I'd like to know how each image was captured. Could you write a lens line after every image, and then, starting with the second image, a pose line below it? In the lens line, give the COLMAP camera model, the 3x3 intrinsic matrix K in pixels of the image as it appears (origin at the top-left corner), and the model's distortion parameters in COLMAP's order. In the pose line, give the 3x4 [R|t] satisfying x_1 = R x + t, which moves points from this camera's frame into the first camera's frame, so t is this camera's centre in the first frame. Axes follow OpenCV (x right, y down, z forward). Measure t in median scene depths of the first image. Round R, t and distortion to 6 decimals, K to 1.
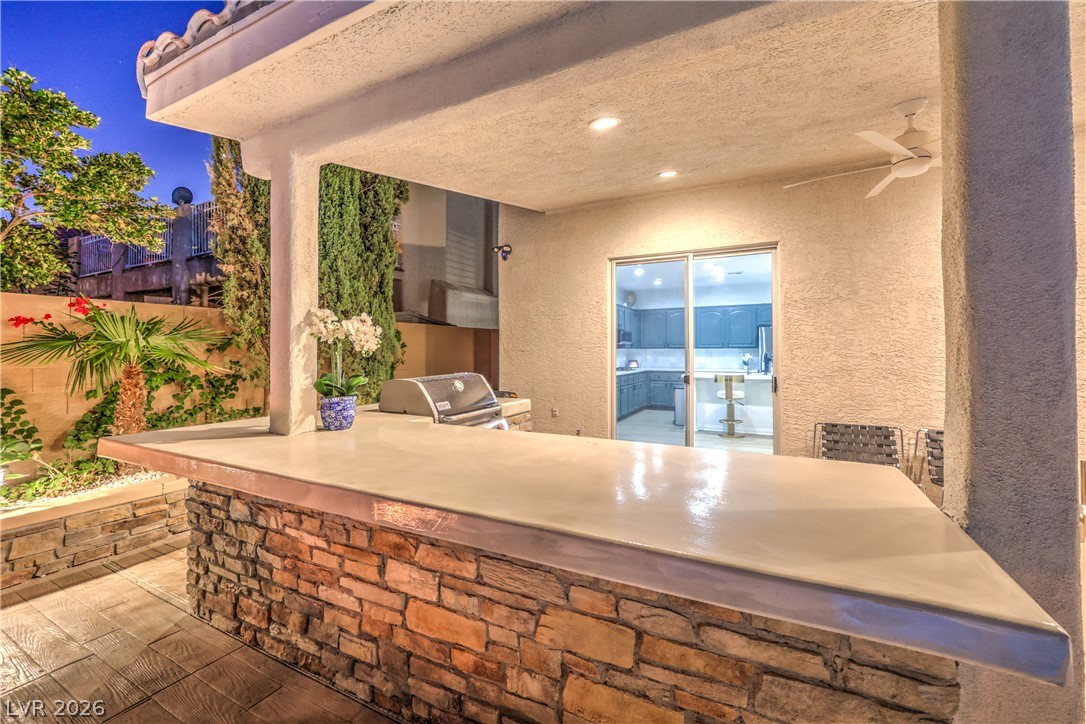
lens RADIAL K [[441.5, 0, 545.6], [0, 441.5, 345.5], [0, 0, 1]] dist [-0.001343, -0.000210]
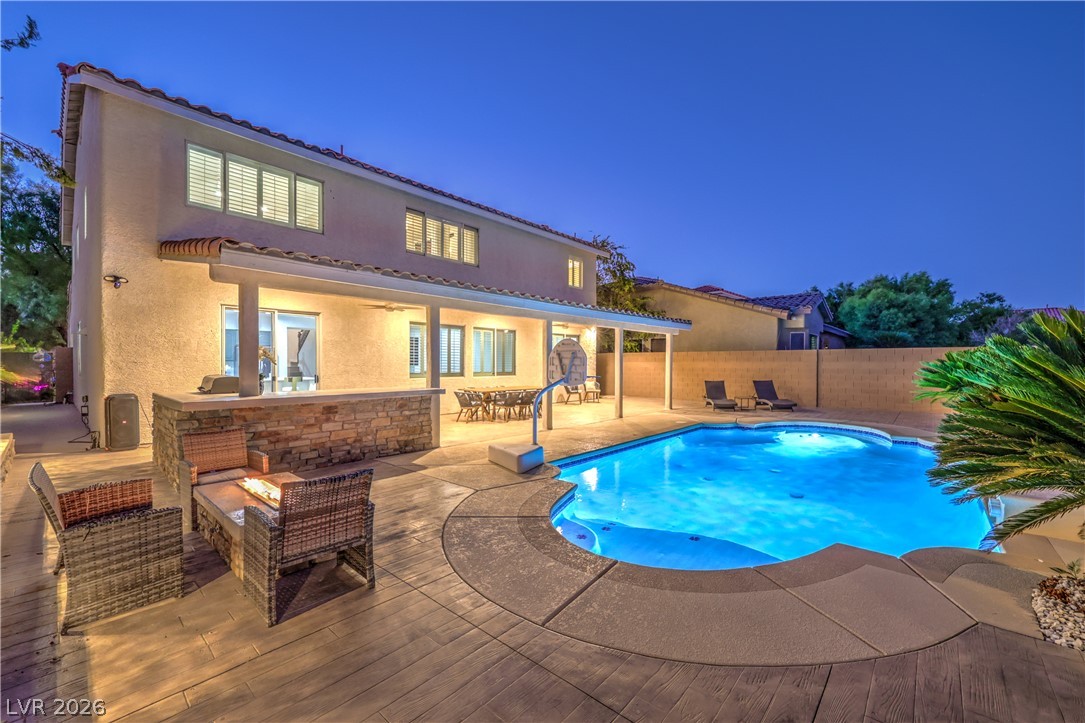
lens RADIAL K [[441.2, 0, 549.3], [0, 441.2, 370.7], [0, 0, 1]] dist [0.000306, 0.000100]
pose [[0.235061, -0.011746, 0.971910, -2.962498], [-0.016748, 0.999730, 0.016133, -0.011304], [-0.971836, -0.020069, 0.234800, -1.364328]]
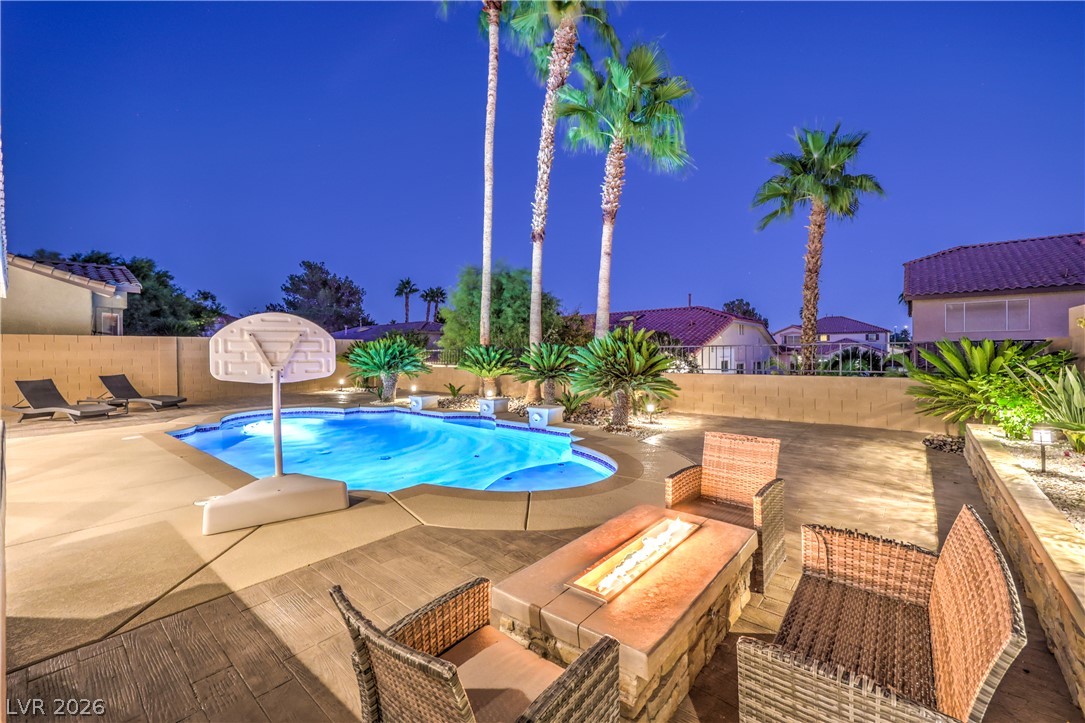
lens RADIAL K [[440.1, 0, 547.7], [0, 440.1, 355.8], [0, 0, 1]] dist [0.000831, 0.000133]
pose [[-0.974703, 0.010813, 0.223244, -1.491723], [0.010053, 0.999939, -0.004540, 0.051000], [-0.223280, -0.002181, -0.974752, 1.232312]]
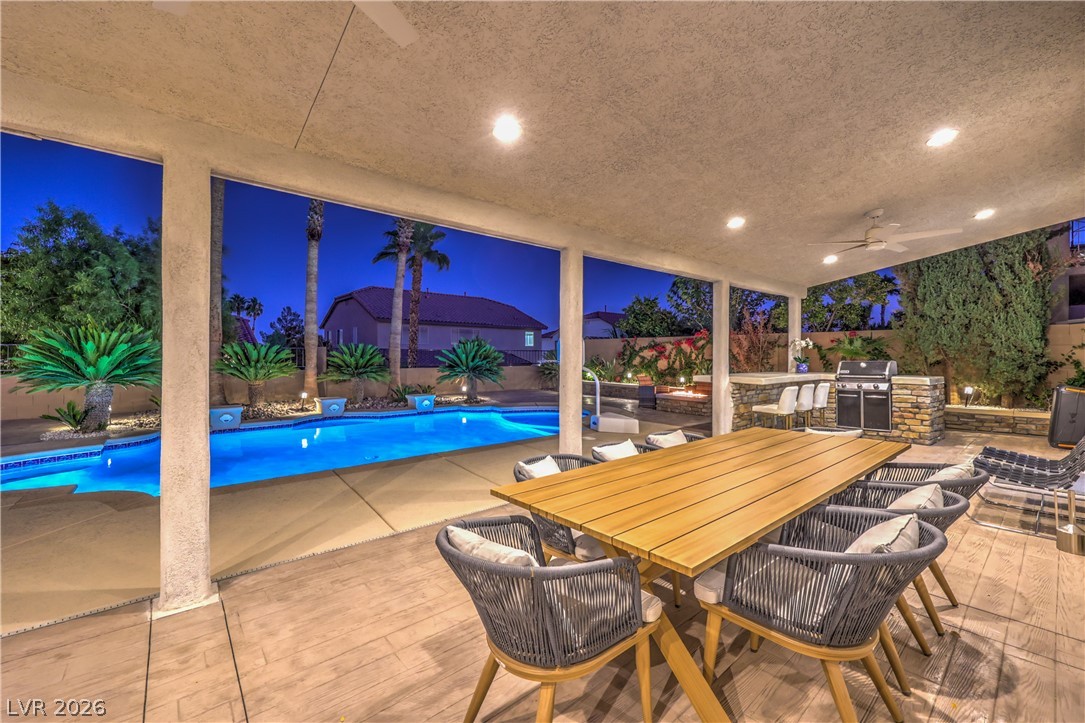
lens RADIAL K [[440.1, 0, 547.7], [0, 440.1, 355.8], [0, 0, 1]] dist [0.000831, 0.000133]
pose [[-0.374989, 0.003534, -0.927022, 4.045051], [0.008554, 0.999963, 0.000352, 0.054597], [0.926990, -0.007798, -0.375006, 0.553487]]
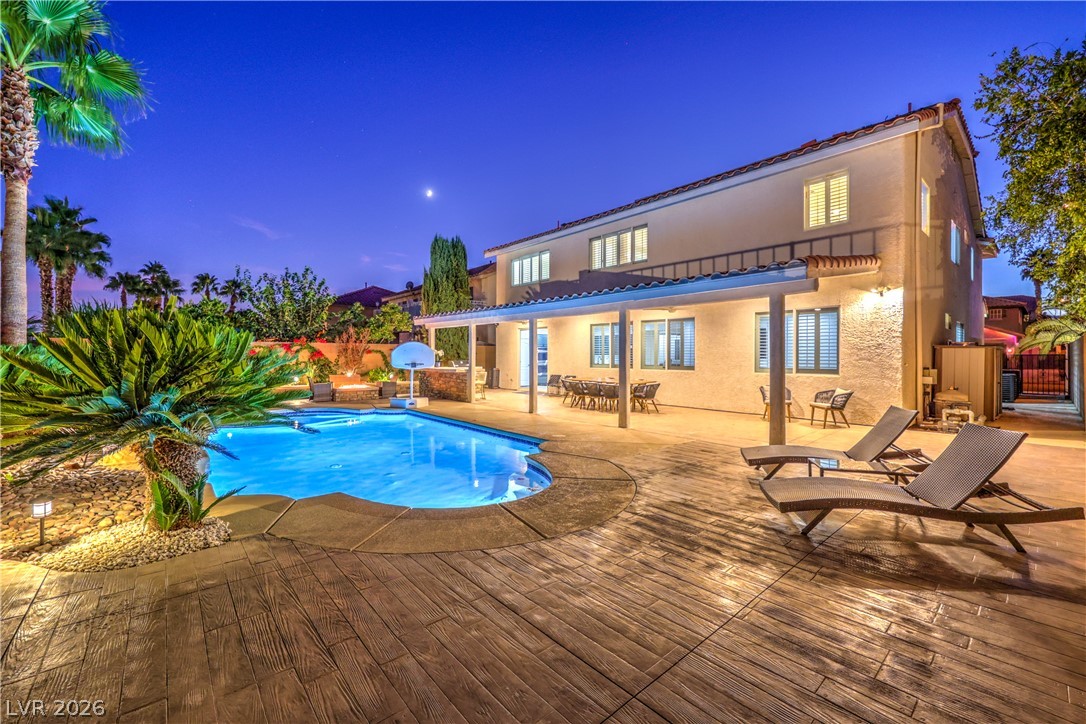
lens RADIAL K [[438.7, 0, 542.5], [0, 438.7, 359.2], [0, 0, 1]] dist [0.000049, 0.000205]
pose [[0.928085, 0.008493, -0.372271, 4.178696], [-0.000524, 0.999769, 0.021502, -0.089930], [0.372367, -0.019761, 0.927875, -5.492839]]
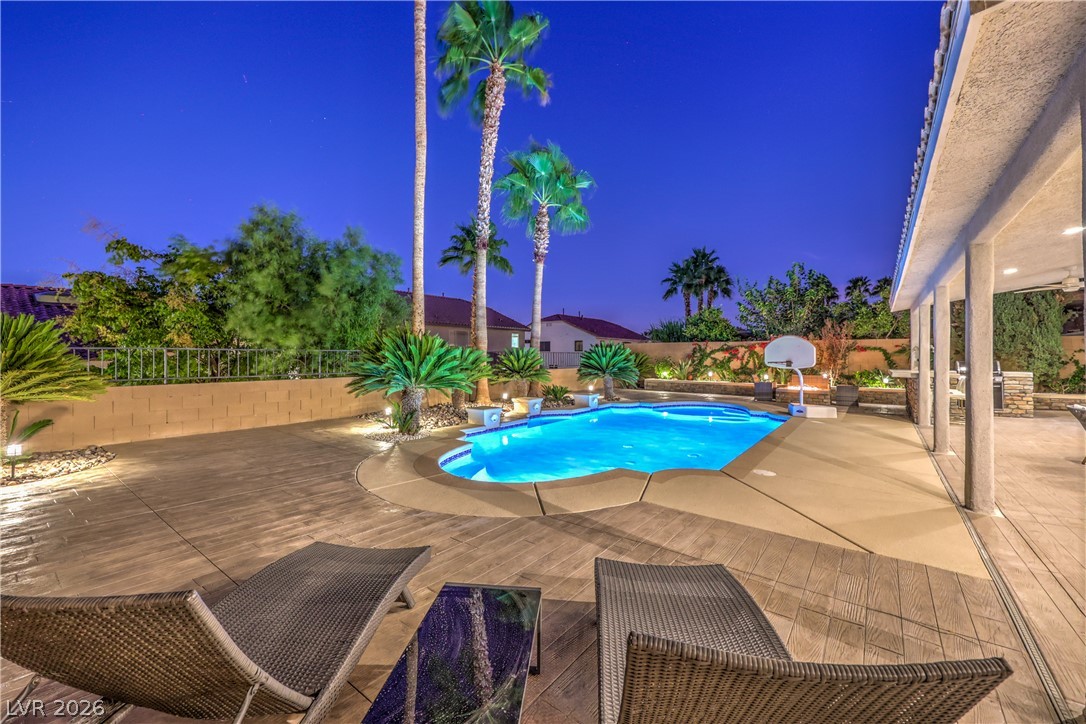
lens RADIAL K [[440.5, 0, 548.2], [0, 440.5, 356.3], [0, 0, 1]] dist [0.000831, 0.000133]
pose [[-0.166542, 0.004035, -0.986026, 5.638689], [0.011431, 0.999932, 0.002161, -0.006495], [0.985968, -0.010911, -0.166577, -2.508818]]
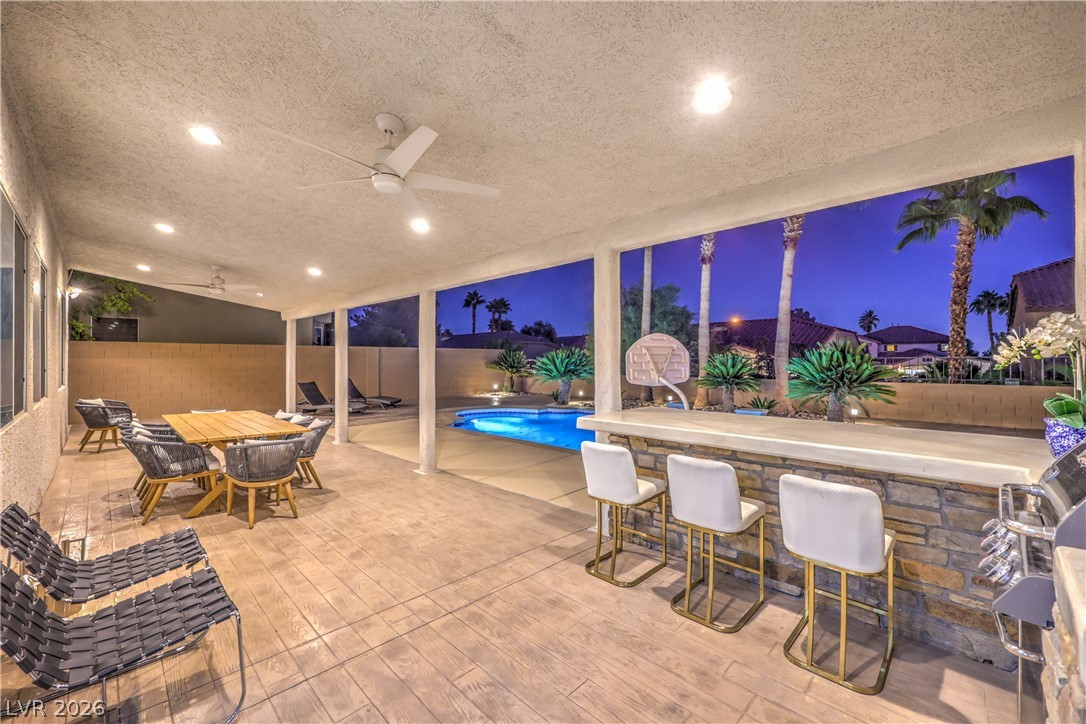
lens RADIAL K [[433.3, 0, 543.0], [0, 433.3, 362.0], [0, 0, 1]] dist [0.000115, 0.000074]
pose [[-0.953490, 0.006233, 0.301361, 0.274473], [0.003646, 0.999952, -0.009146, 0.025226], [-0.301403, -0.007622, -0.953466, 2.445784]]
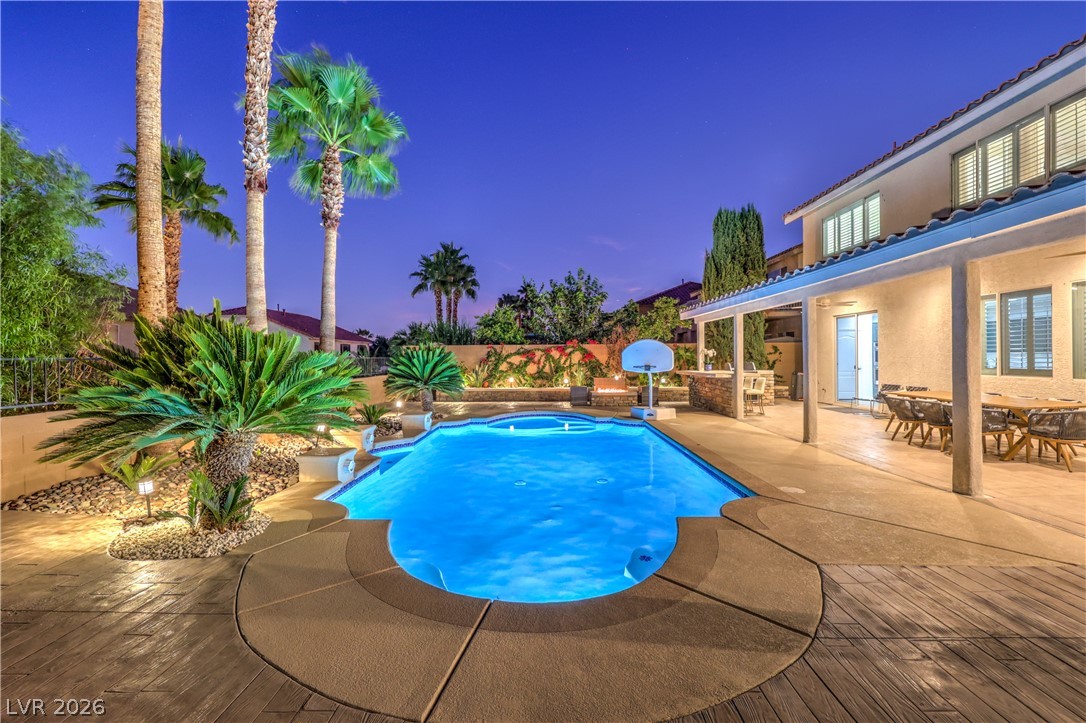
lens RADIAL K [[470.4, 0, 546.3], [0, 470.4, 361.4], [0, 0, 1]] dist [0.000714, 0.000138]
pose [[0.452677, 0.005544, -0.891657, 4.498816], [0.018205, 0.999715, 0.015458, -0.054504], [0.891489, -0.023230, 0.452447, -4.019805]]
